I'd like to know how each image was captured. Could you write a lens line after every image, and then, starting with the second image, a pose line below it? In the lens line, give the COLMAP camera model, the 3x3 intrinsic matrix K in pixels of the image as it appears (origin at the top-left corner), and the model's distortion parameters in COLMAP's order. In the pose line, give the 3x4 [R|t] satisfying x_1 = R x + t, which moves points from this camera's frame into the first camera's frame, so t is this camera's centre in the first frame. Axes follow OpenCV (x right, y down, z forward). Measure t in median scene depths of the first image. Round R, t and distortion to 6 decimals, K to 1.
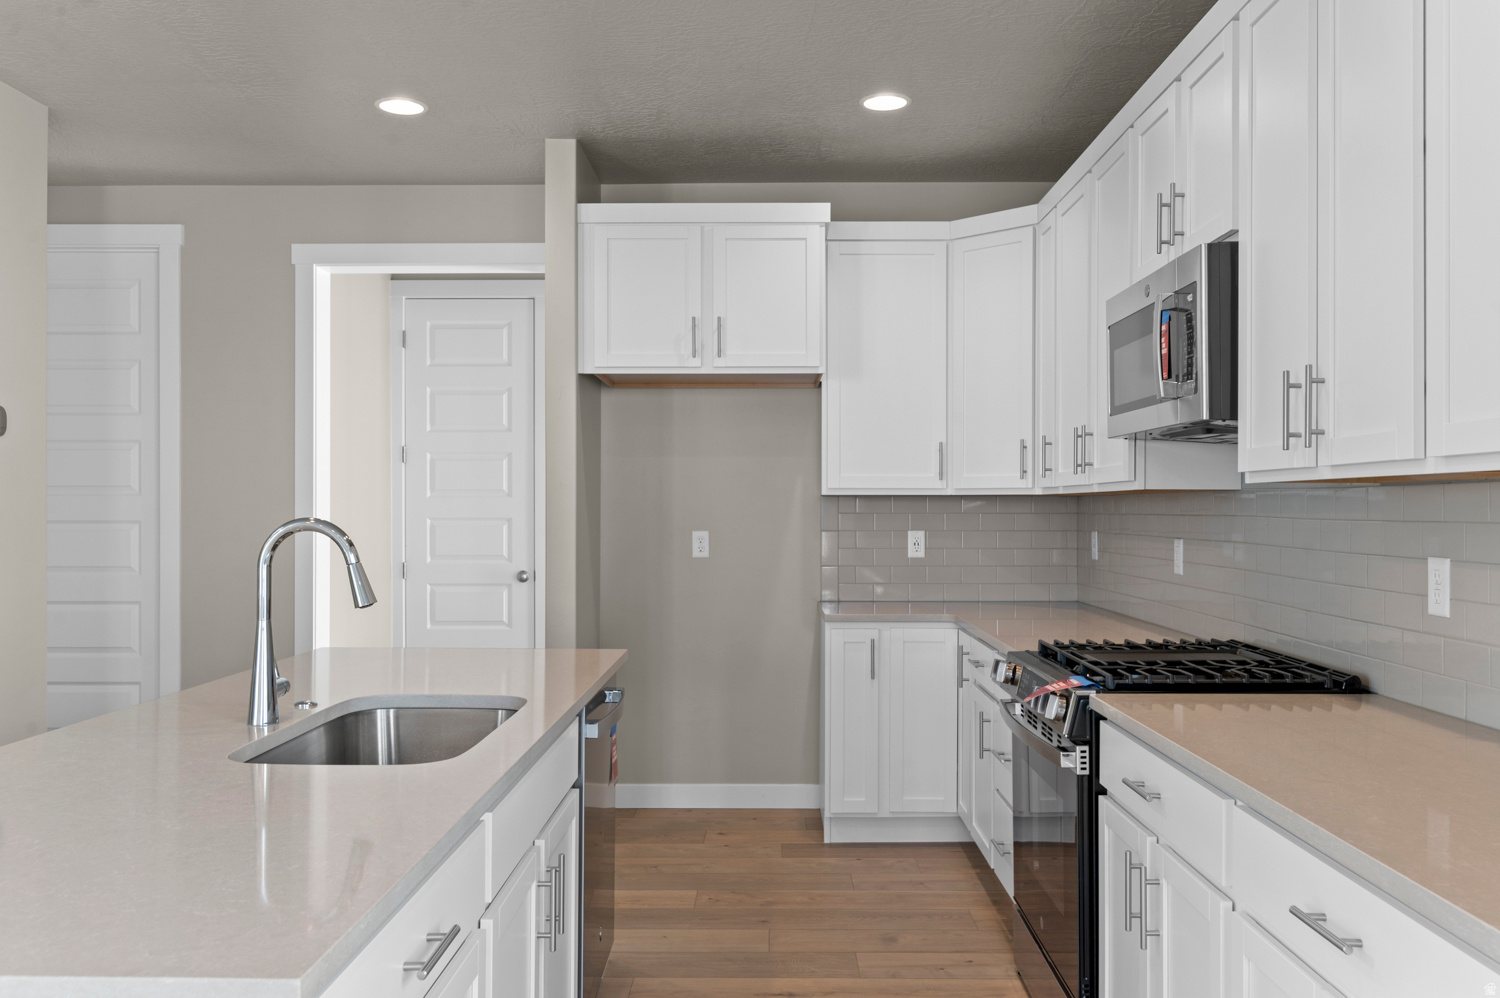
lens RADIAL K [[1199.2, 0, 750.0], [0, 1199.2, 499.0], [0, 0, 1]] dist [0.001253, 0.001489]
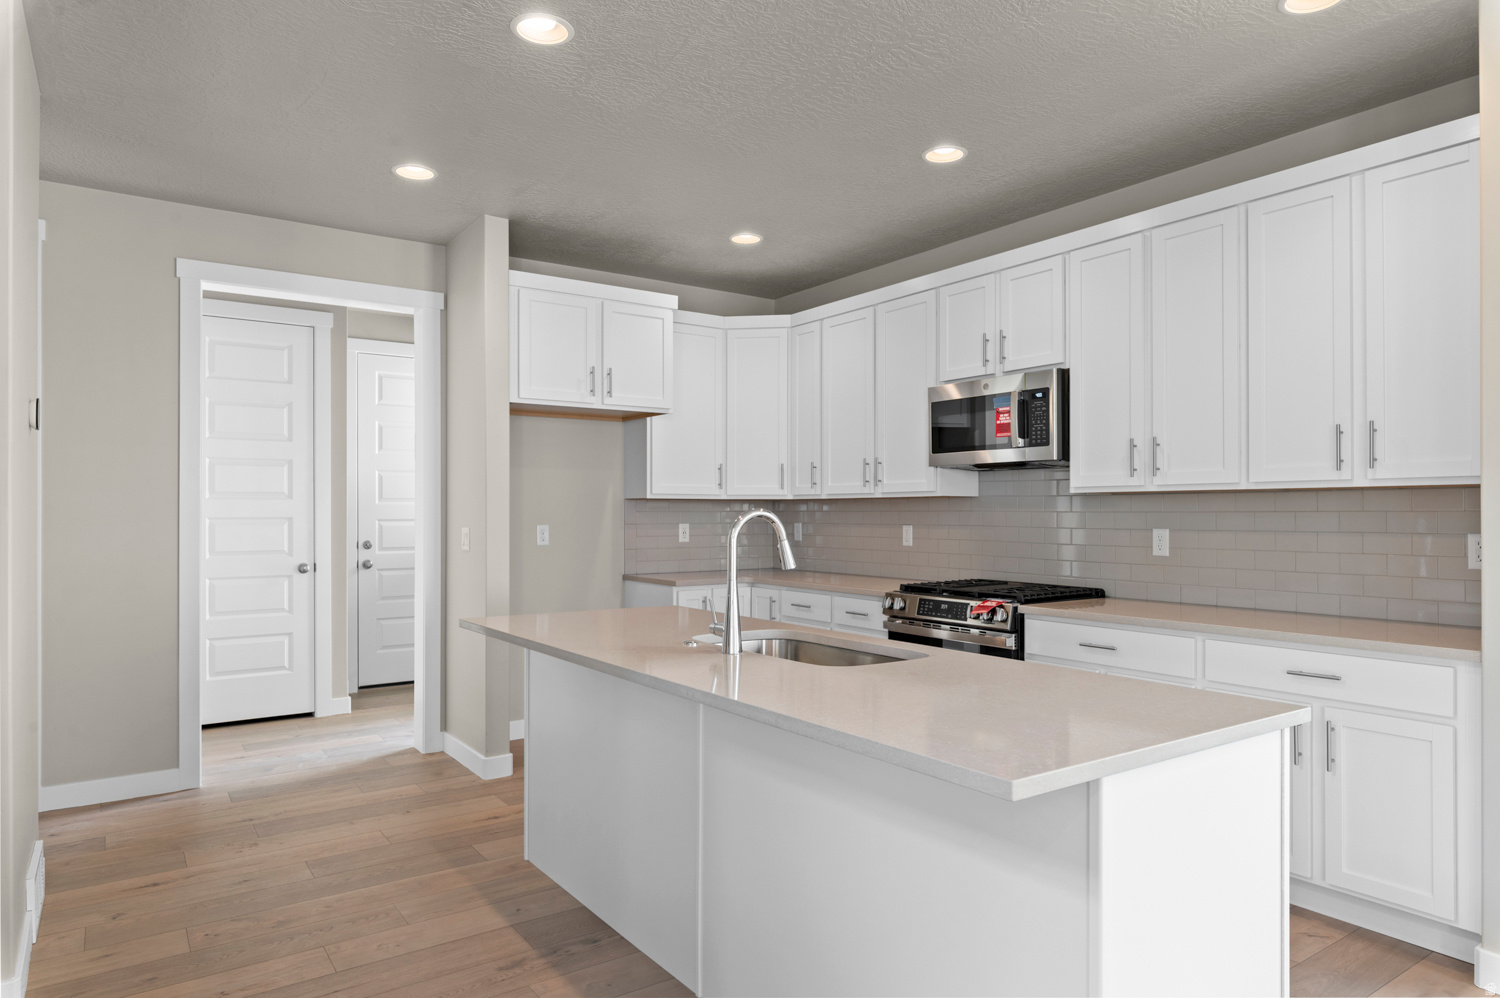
lens RADIAL K [[927.4, 0, 750.0], [0, 927.4, 499.0], [0, 0, 1]] dist [0.000838, 0.002218]
pose [[0.811731, 0.007478, 0.583984, -0.507393], [-0.003027, 0.999958, -0.008596, 0.006727], [-0.584024, 0.005210, 0.811720, 0.044536]]
